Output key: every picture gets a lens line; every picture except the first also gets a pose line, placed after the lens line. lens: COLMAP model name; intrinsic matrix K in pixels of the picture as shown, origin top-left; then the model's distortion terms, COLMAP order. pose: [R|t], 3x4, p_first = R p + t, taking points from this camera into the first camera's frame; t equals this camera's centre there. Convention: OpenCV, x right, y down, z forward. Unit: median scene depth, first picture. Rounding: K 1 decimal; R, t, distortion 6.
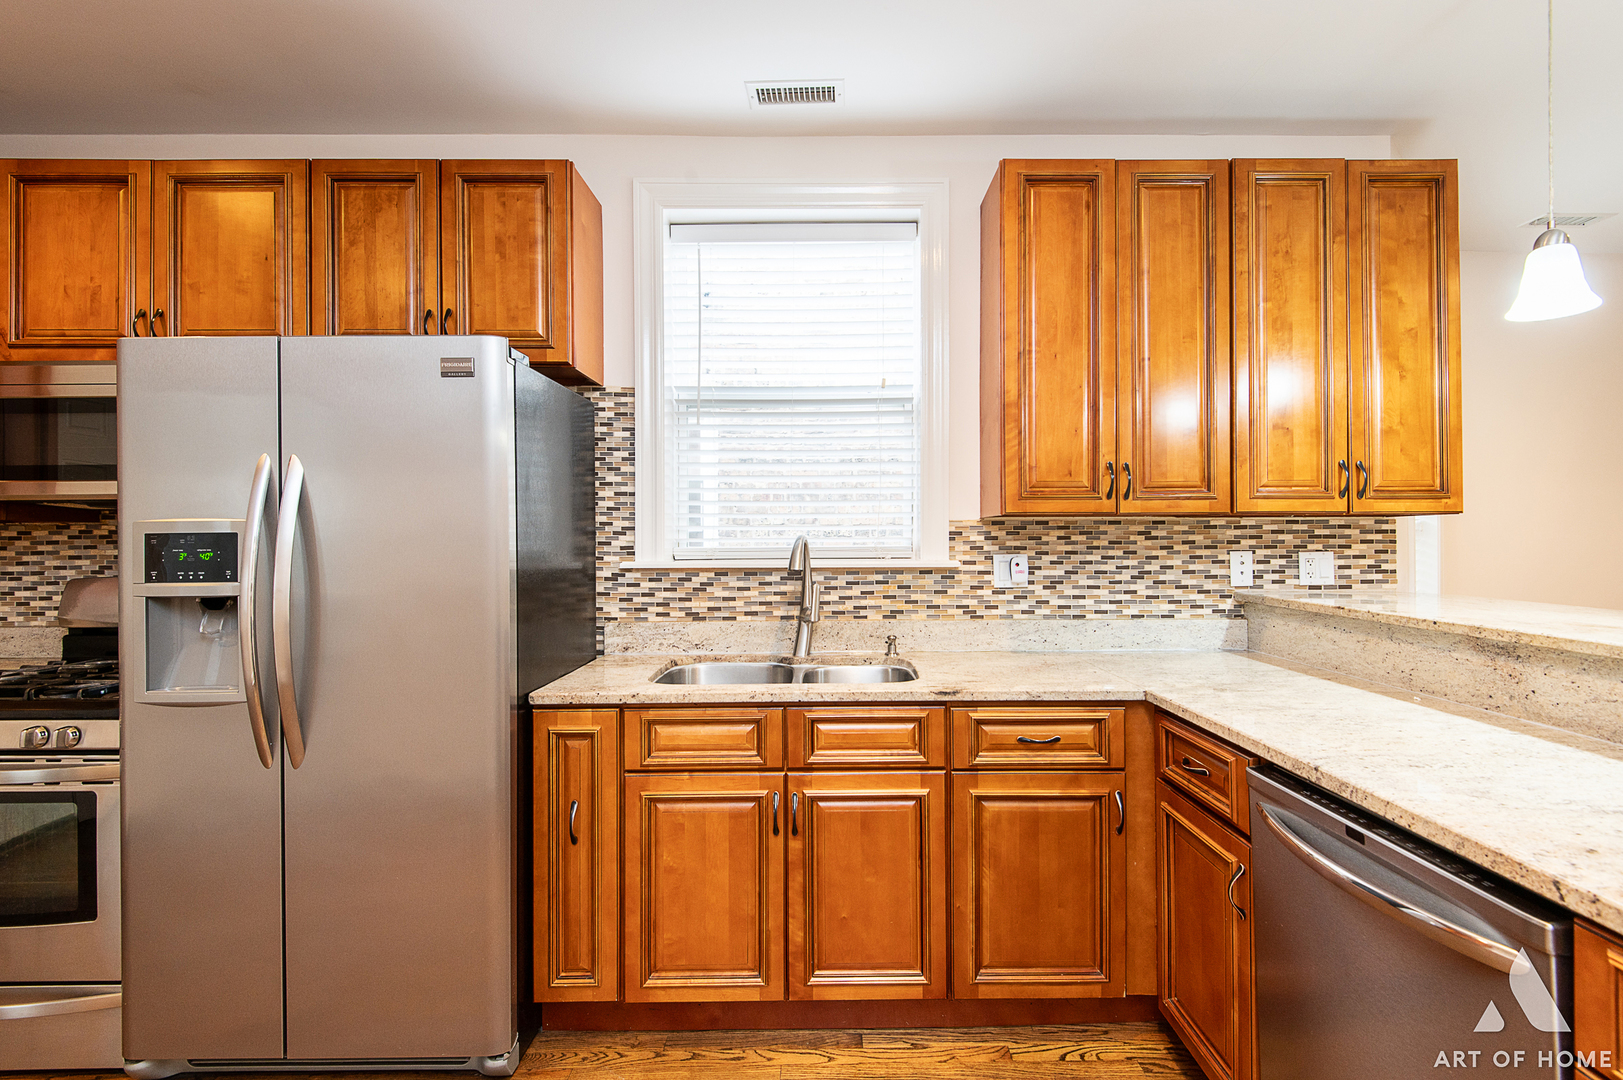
lens RADIAL K [[729.0, 0, 835.3], [0, 729.0, 541.2], [0, 0, 1]] dist [0.025392, -0.014025]
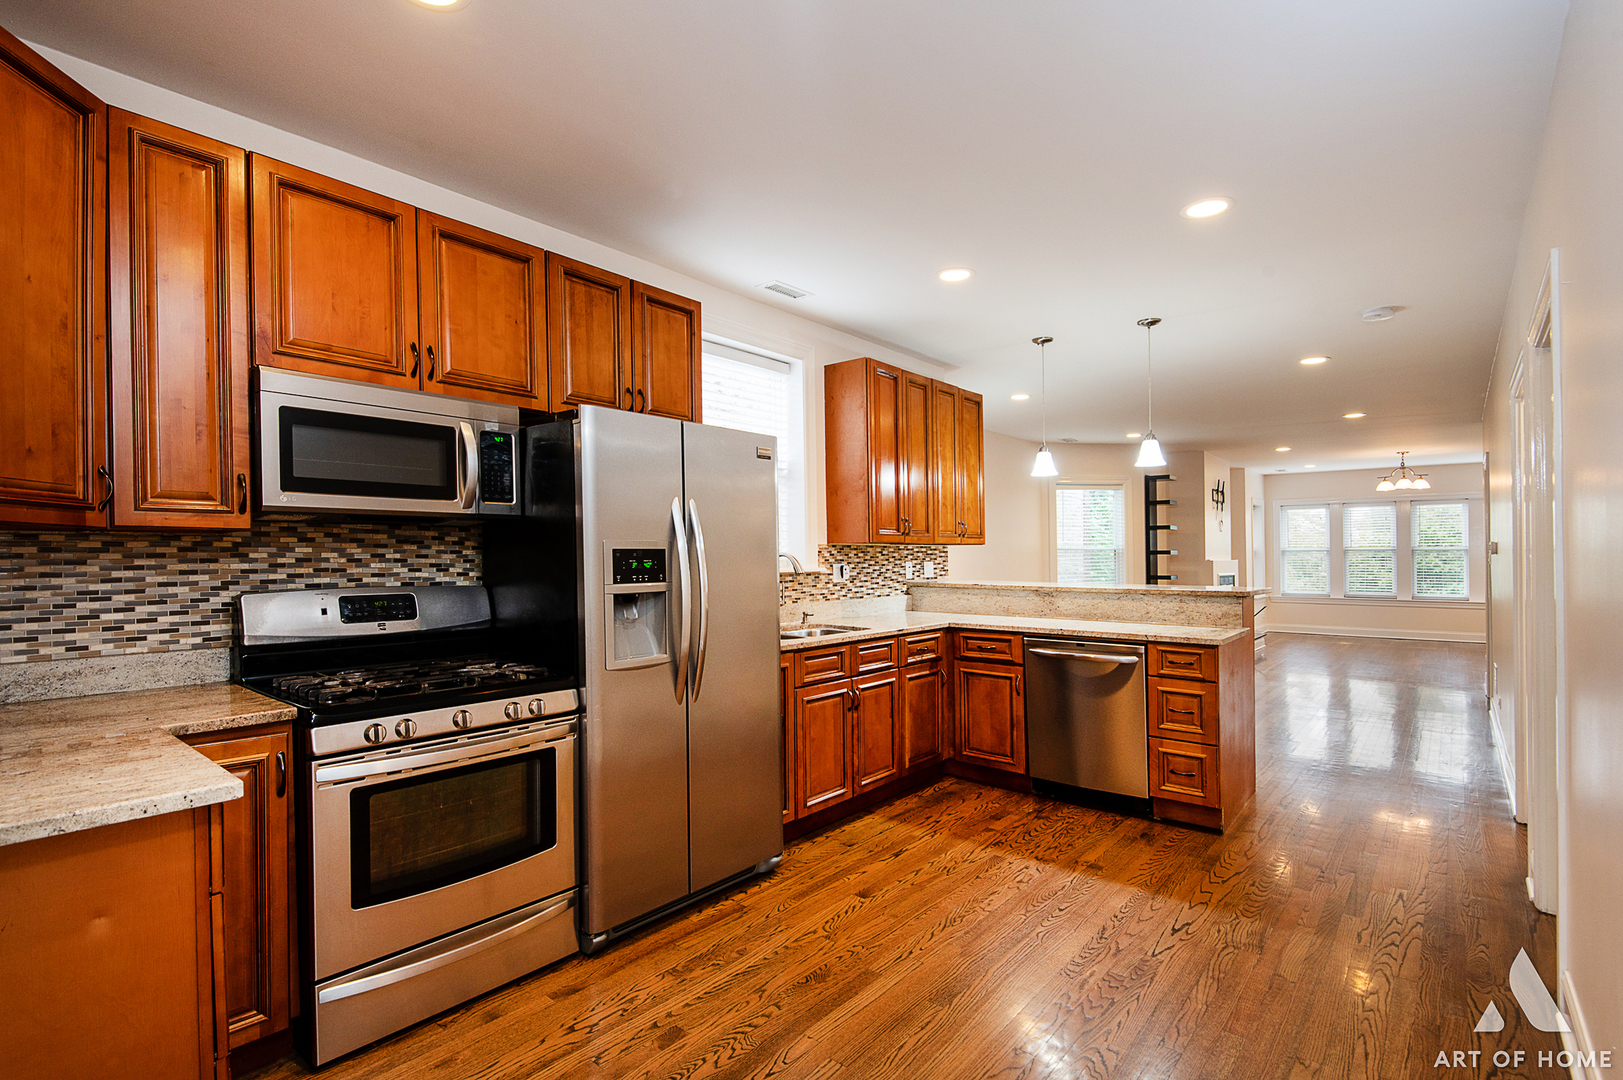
lens RADIAL K [[752.2, 0, 799.9], [0, 752.2, 546.4], [0, 0, 1]] dist [-0.014080, -0.001690]
pose [[0.663948, 0.011556, 0.747690, -1.204462], [0.001550, 0.999857, -0.016830, 0.006716], [-0.747777, 0.012333, 0.663835, -0.145214]]
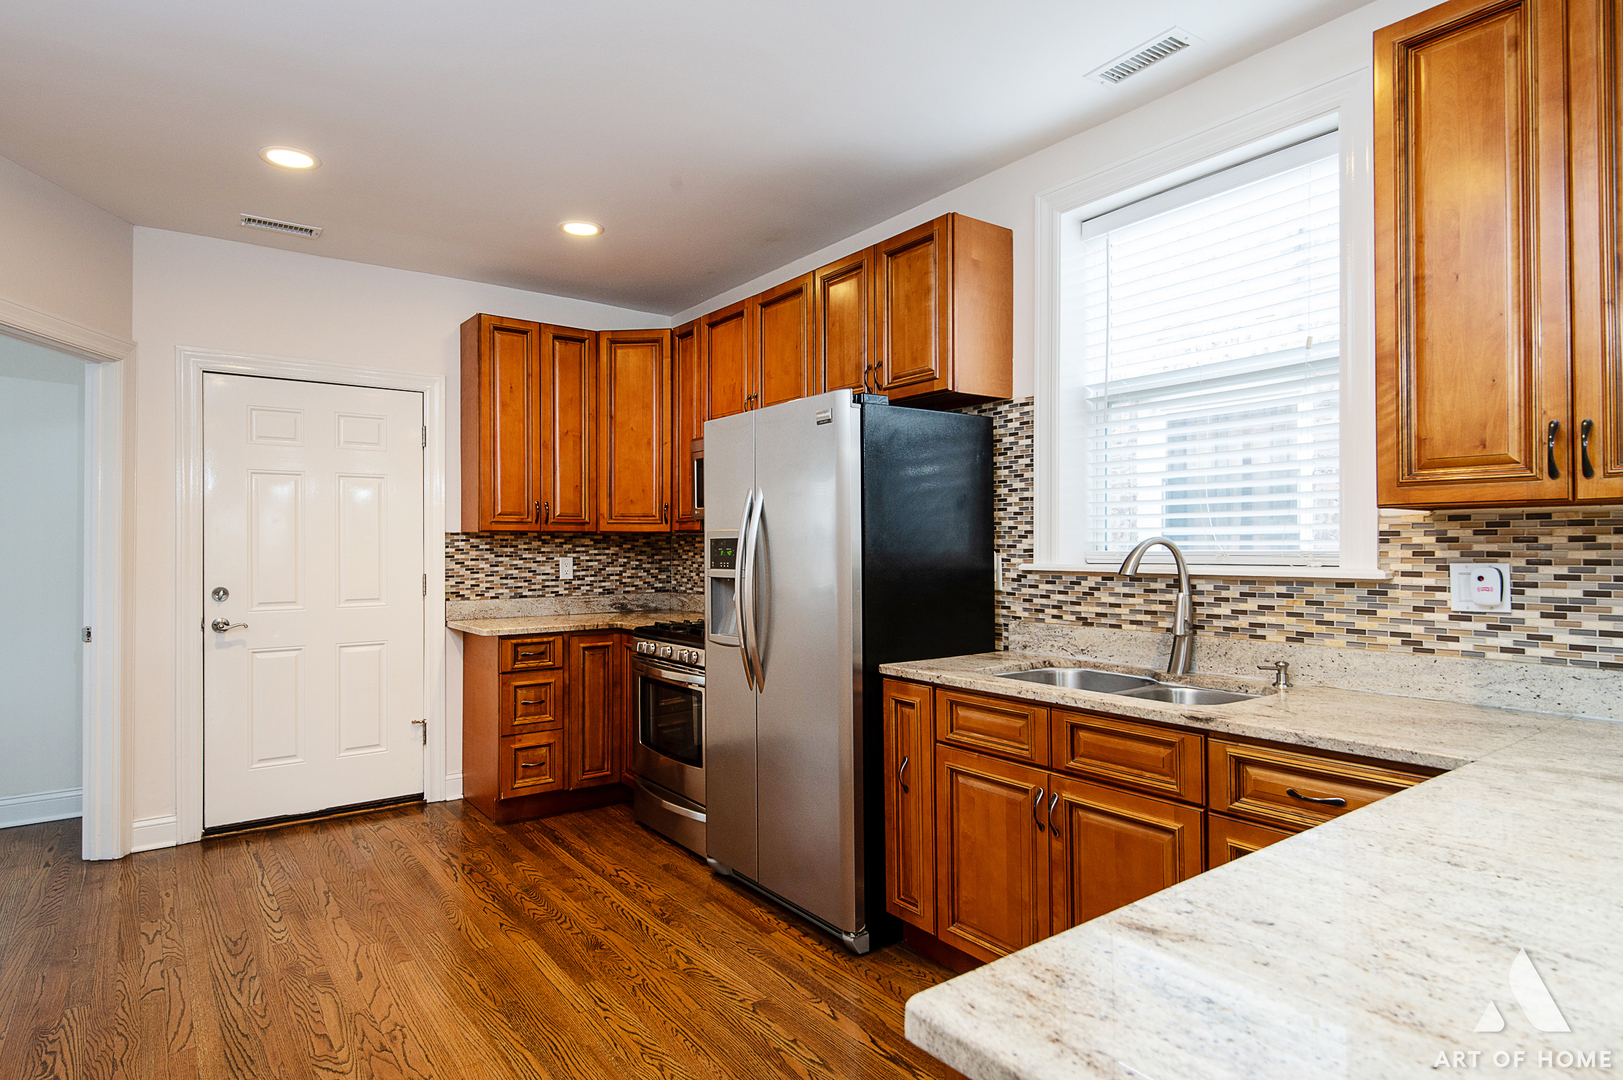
lens RADIAL K [[880.4, 0, 798.0], [0, 880.4, 543.8], [0, 0, 1]] dist [-0.002713, -0.008433]
pose [[0.581885, 0.000530, -0.813271, 0.540990], [-0.001171, 0.999999, -0.000187, 0.000534], [0.813270, 0.001061, 0.581885, 0.004847]]
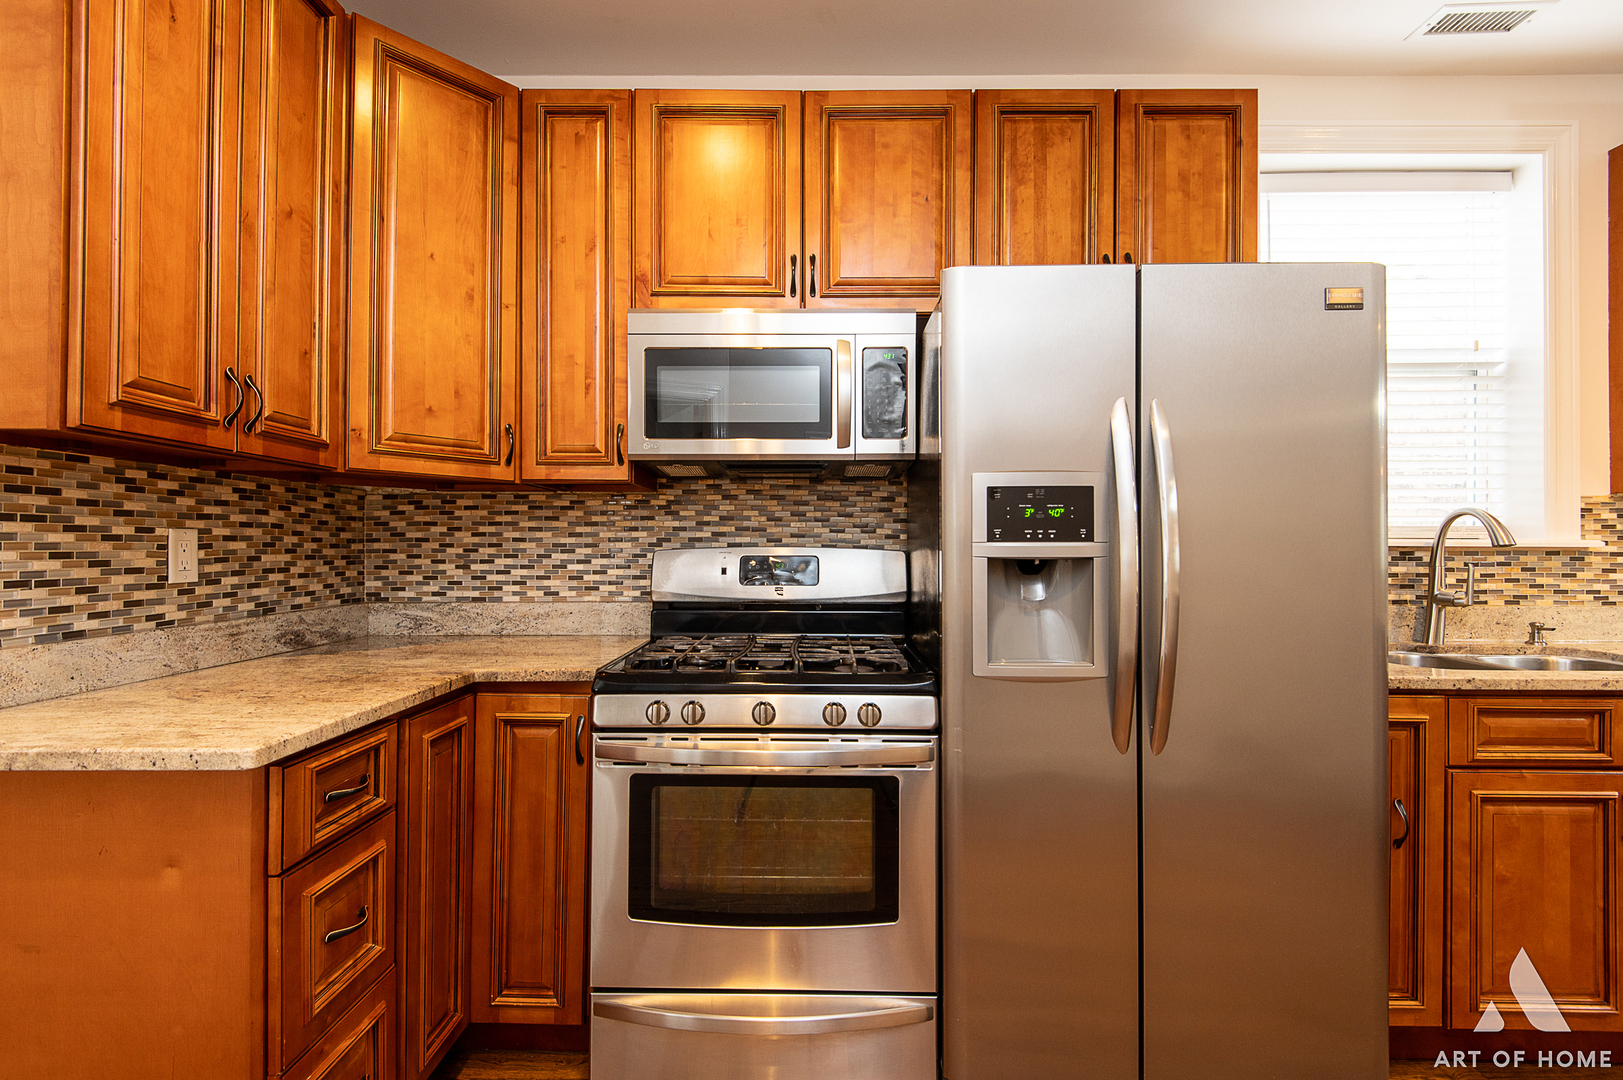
lens RADIAL K [[729.0, 0, 815.4], [0, 729.0, 548.2], [0, 0, 1]] dist [0.025392, -0.014025]
pose [[0.999780, 0.008125, -0.019348, -0.773183], [-0.008120, 0.999967, 0.000362, 0.043915], [0.019351, -0.000205, 0.999813, 0.075036]]
